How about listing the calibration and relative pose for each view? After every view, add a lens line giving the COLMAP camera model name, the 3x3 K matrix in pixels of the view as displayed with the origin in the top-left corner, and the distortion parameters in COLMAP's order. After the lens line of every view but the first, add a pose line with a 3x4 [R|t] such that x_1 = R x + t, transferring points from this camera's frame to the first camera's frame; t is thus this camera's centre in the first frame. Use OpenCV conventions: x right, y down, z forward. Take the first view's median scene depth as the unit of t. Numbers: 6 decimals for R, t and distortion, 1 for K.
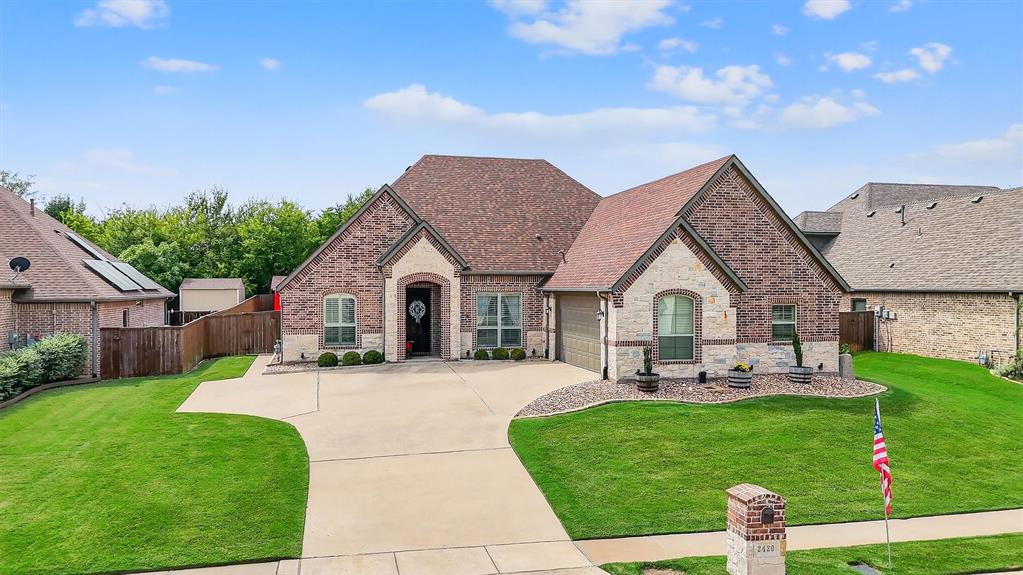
lens RADIAL K [[739.2, 0, 521.0], [0, 739.2, 288.3], [0, 0, 1]] dist [0.047822, -0.032893]
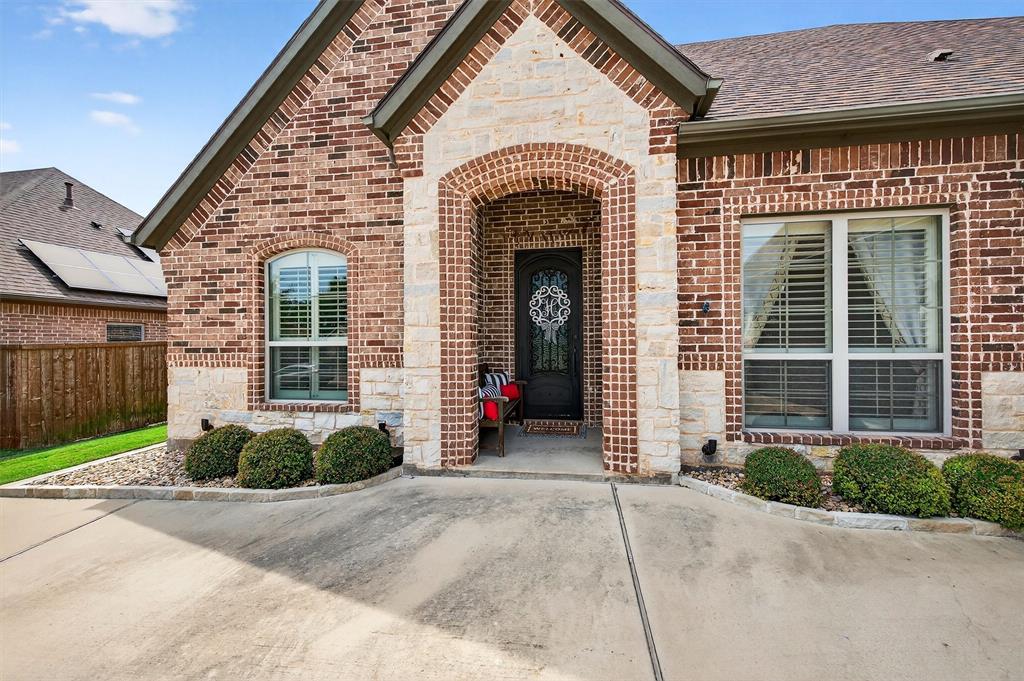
lens RADIAL K [[394.0, 0, 516.5], [0, 394.0, 342.1], [0, 0, 1]] dist [0.004825, -0.001953]
pose [[0.917157, -0.006825, -0.398469, -0.081102], [0.006289, 0.999977, -0.002653, 0.051134], [0.398478, -0.000072, 0.917178, 0.876641]]
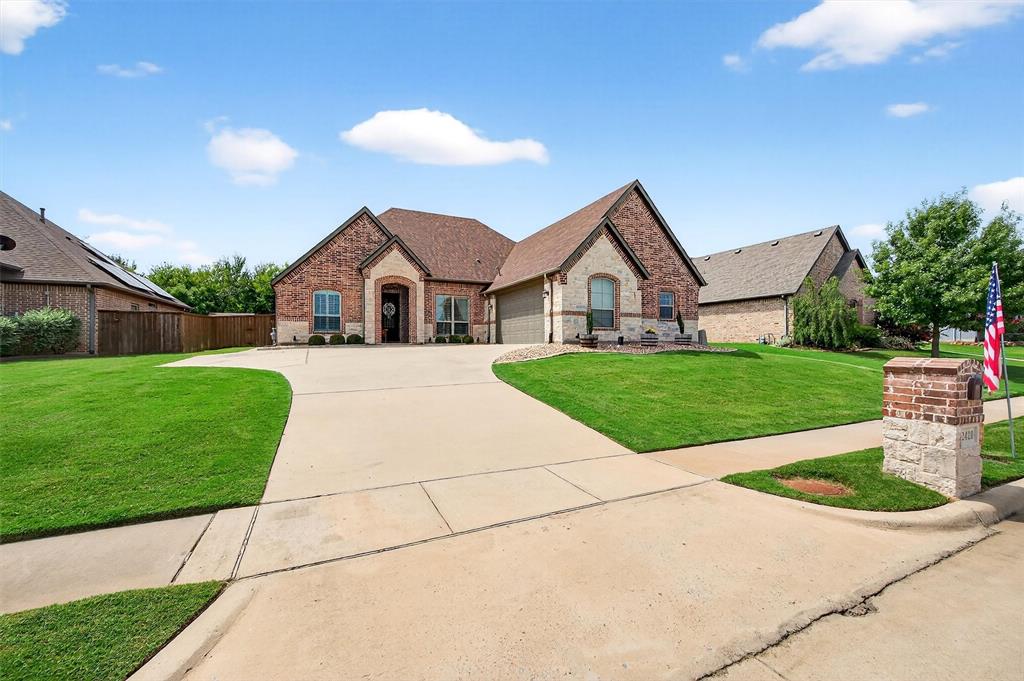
lens RADIAL K [[394.0, 0, 511.9], [0, 394.0, 341.5], [0, 0, 1]] dist [0.004825, -0.001953]
pose [[0.980062, -0.003373, 0.198661, -0.070396], [0.005398, 0.999939, -0.009650, 0.103267], [-0.198617, 0.010530, 0.980021, 0.283452]]
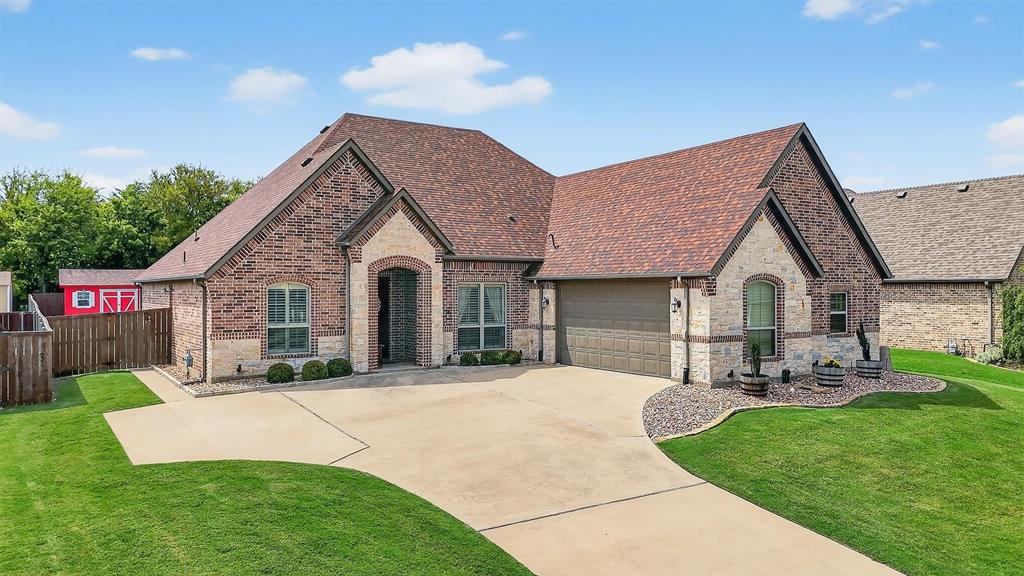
lens RADIAL K [[740.0, 0, 515.2], [0, 740.0, 284.7], [0, 0, 1]] dist [0.047822, -0.032893]
pose [[0.947034, 0.000279, 0.321132, -0.270165], [0.002930, 0.999950, -0.009511, 0.016812], [-0.321119, 0.009948, 0.946987, 0.227607]]
